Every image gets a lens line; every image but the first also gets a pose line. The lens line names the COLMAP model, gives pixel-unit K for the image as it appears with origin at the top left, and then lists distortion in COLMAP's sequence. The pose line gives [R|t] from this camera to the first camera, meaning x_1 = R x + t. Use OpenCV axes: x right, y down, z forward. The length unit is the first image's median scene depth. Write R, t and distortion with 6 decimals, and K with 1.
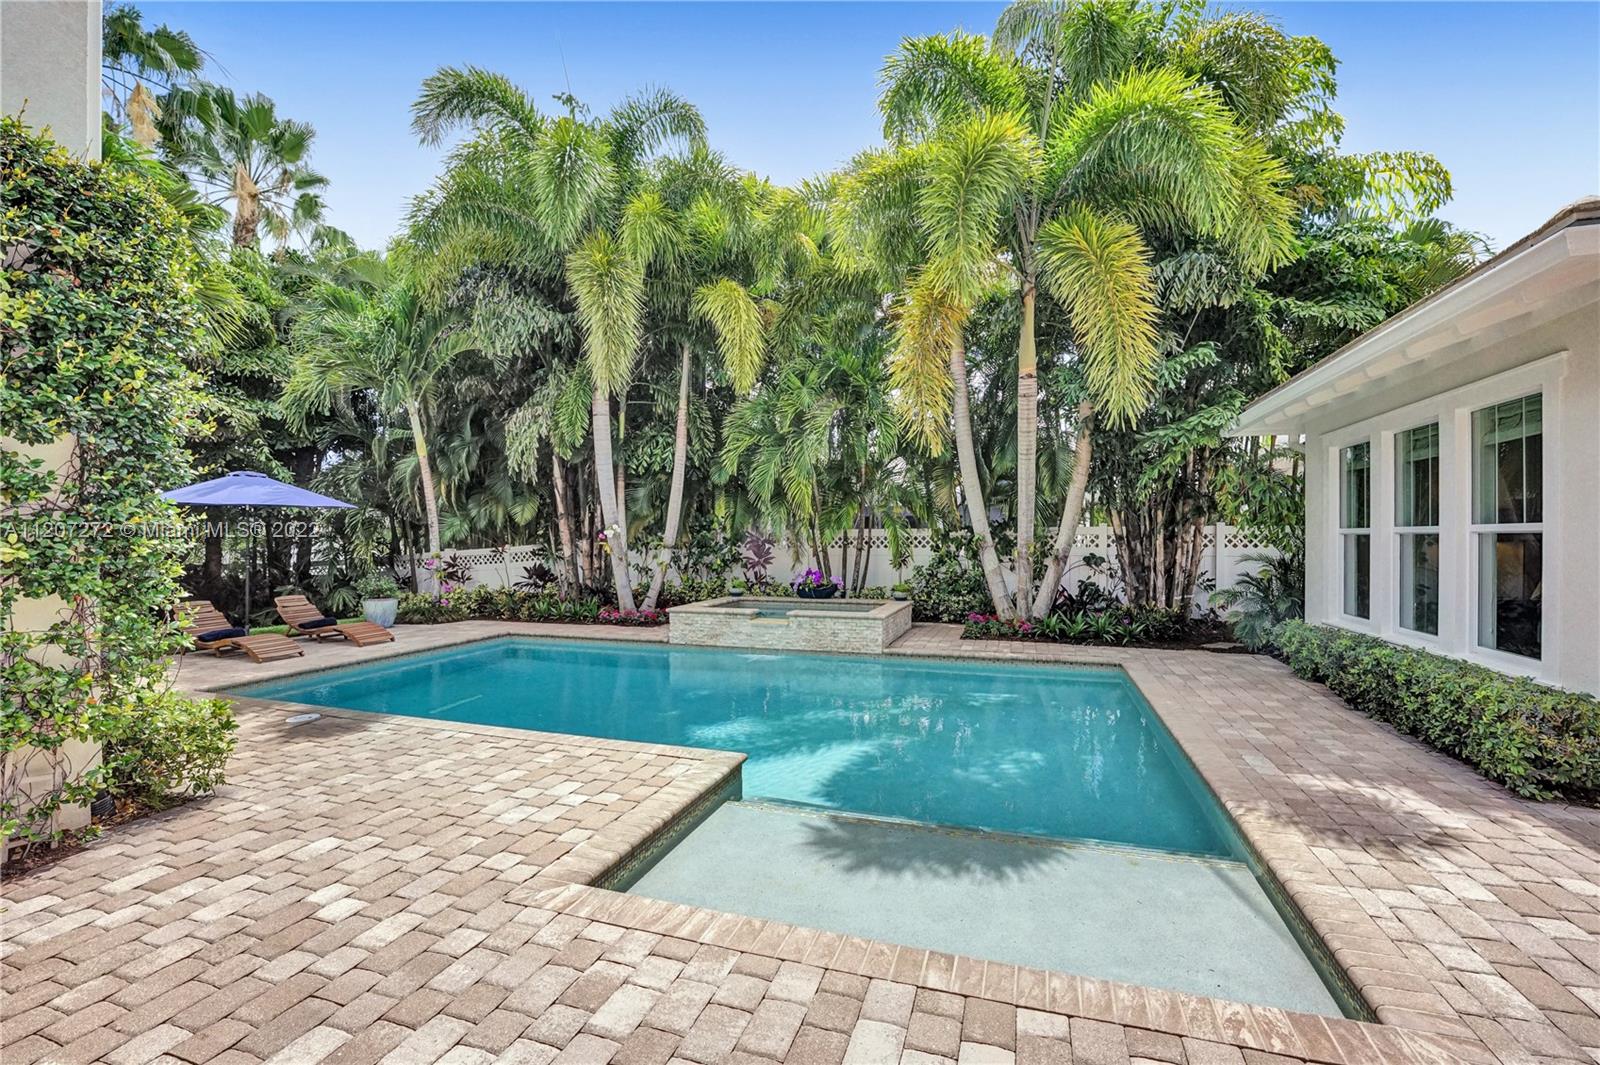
lens RADIAL K [[662.0, 0, 796.7], [0, 662.0, 540.5], [0, 0, 1]] dist [-0.027978, 0.001325]
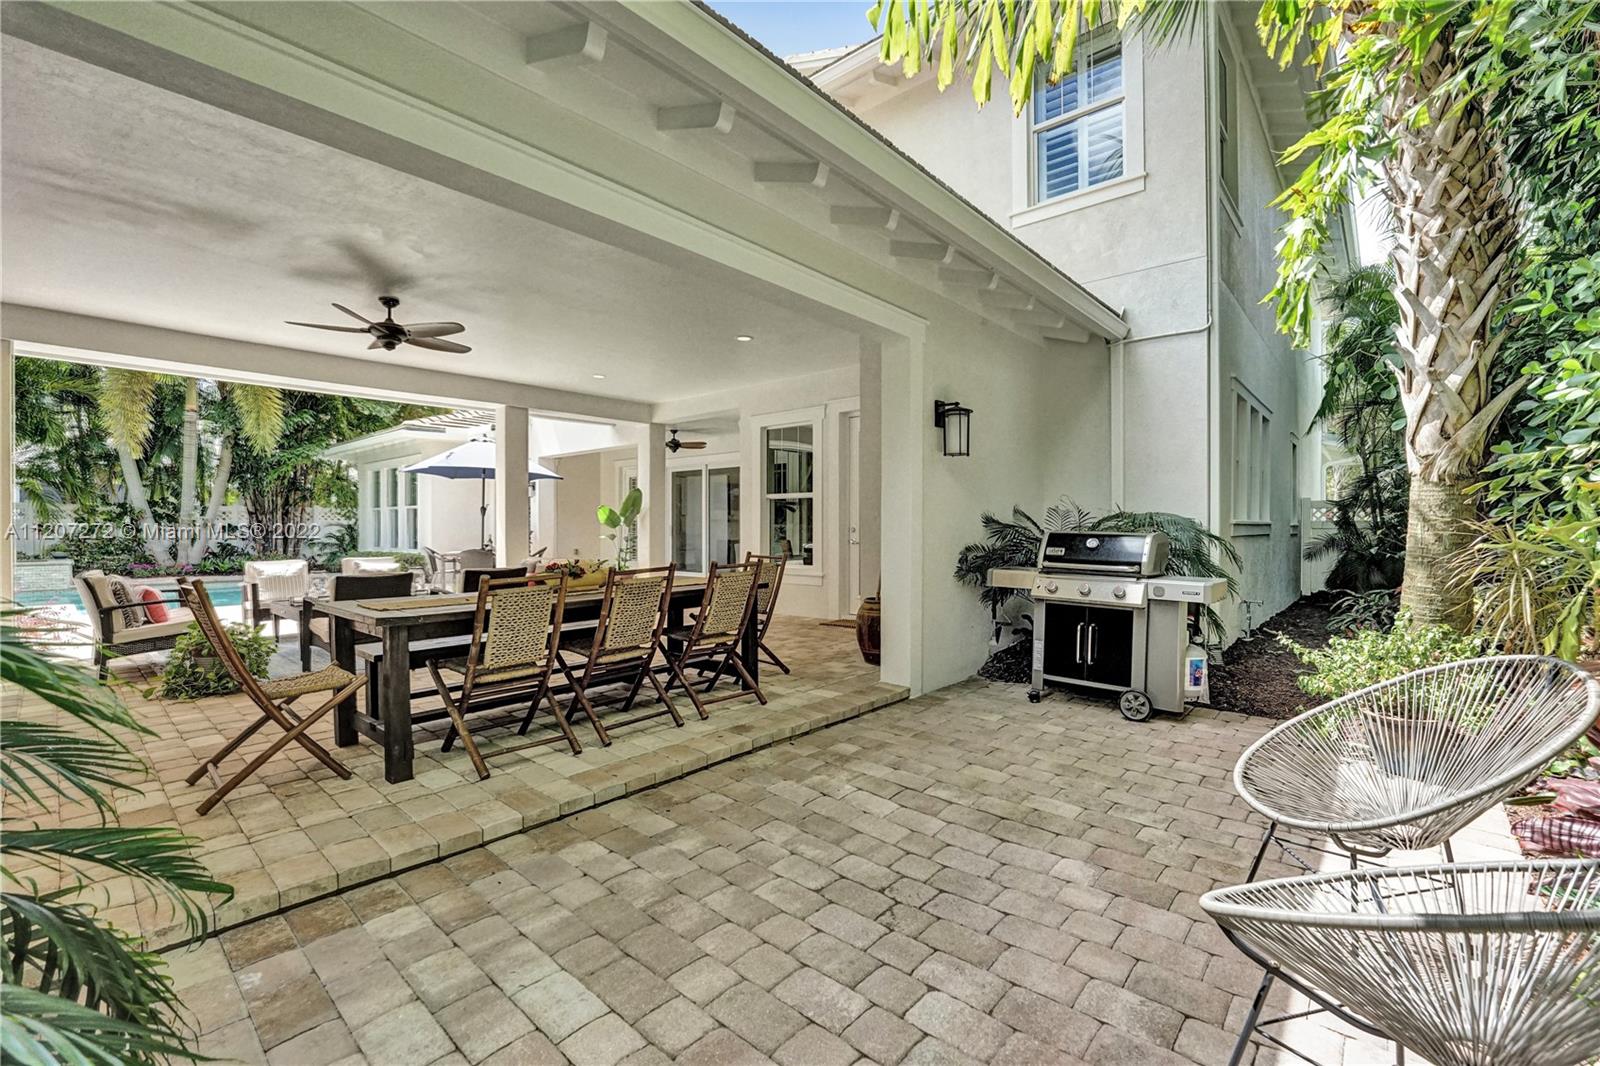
lens RADIAL K [[668.7, 0, 799.7], [0, 668.7, 532.6], [0, 0, 1]] dist [-0.019857, -0.000187]
pose [[0.381431, -0.004645, 0.924385, -0.435770], [0.003067, 0.999988, 0.003759, 0.037567], [-0.924392, 0.001401, 0.381441, -0.761851]]
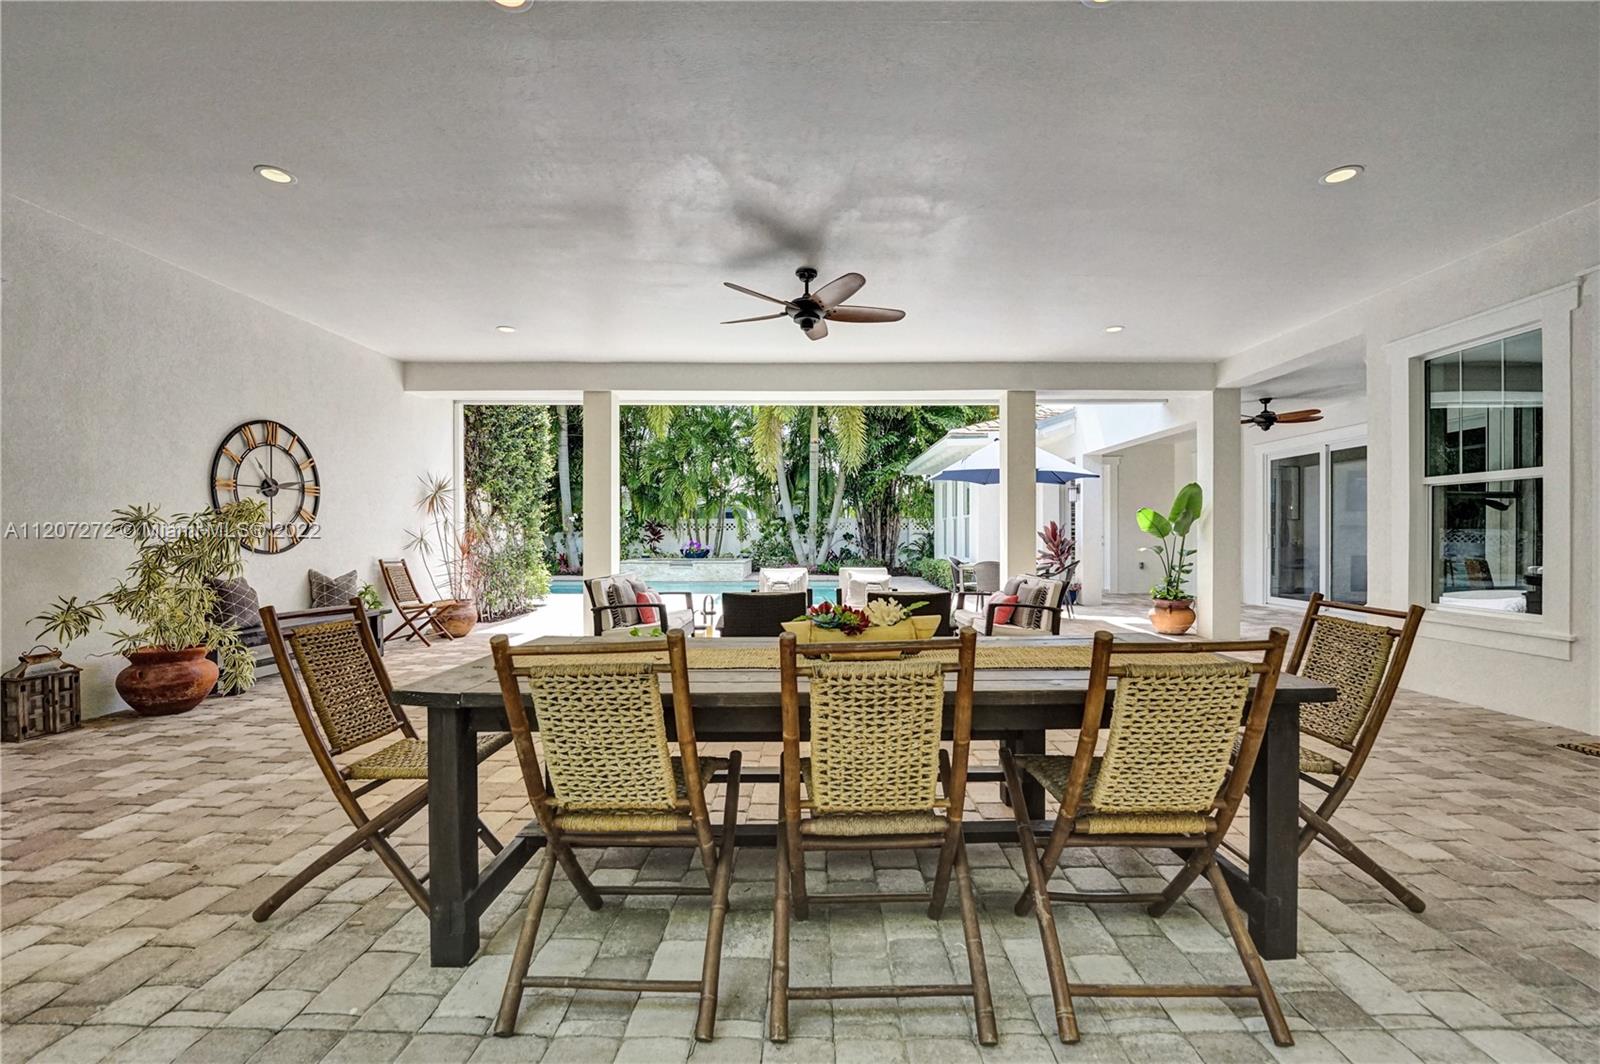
lens RADIAL K [[662.0, 0, 807.6], [0, 662.0, 536.1], [0, 0, 1]] dist [-0.027978, 0.001325]
pose [[0.945595, 0.003087, 0.325332, -0.251452], [-0.001819, 0.999990, -0.004202, 0.036402], [-0.325341, 0.003382, 0.945591, -0.697468]]
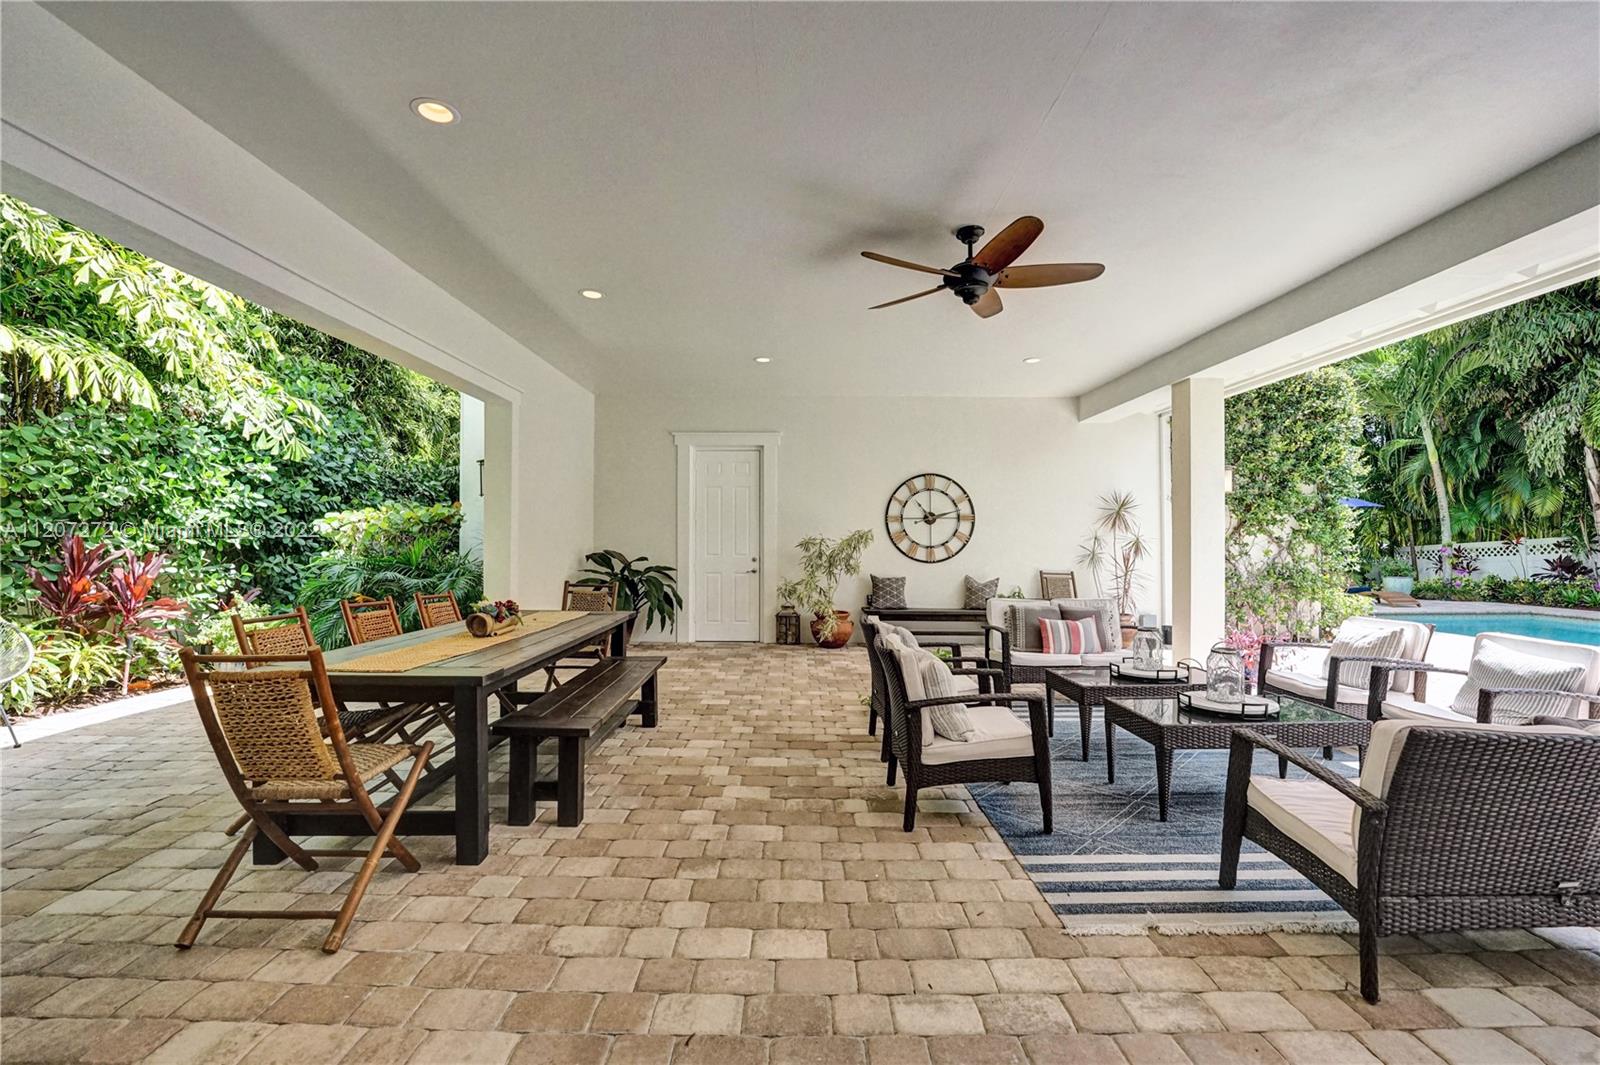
lens RADIAL K [[662.0, 0, 804.7], [0, 662.0, 530.6], [0, 0, 1]] dist [-0.027978, 0.001325]
pose [[0.324444, -0.009491, -0.945857, 0.175484], [-0.008265, 0.999883, -0.012868, 0.023205], [0.945869, 0.011992, 0.324328, -0.477968]]
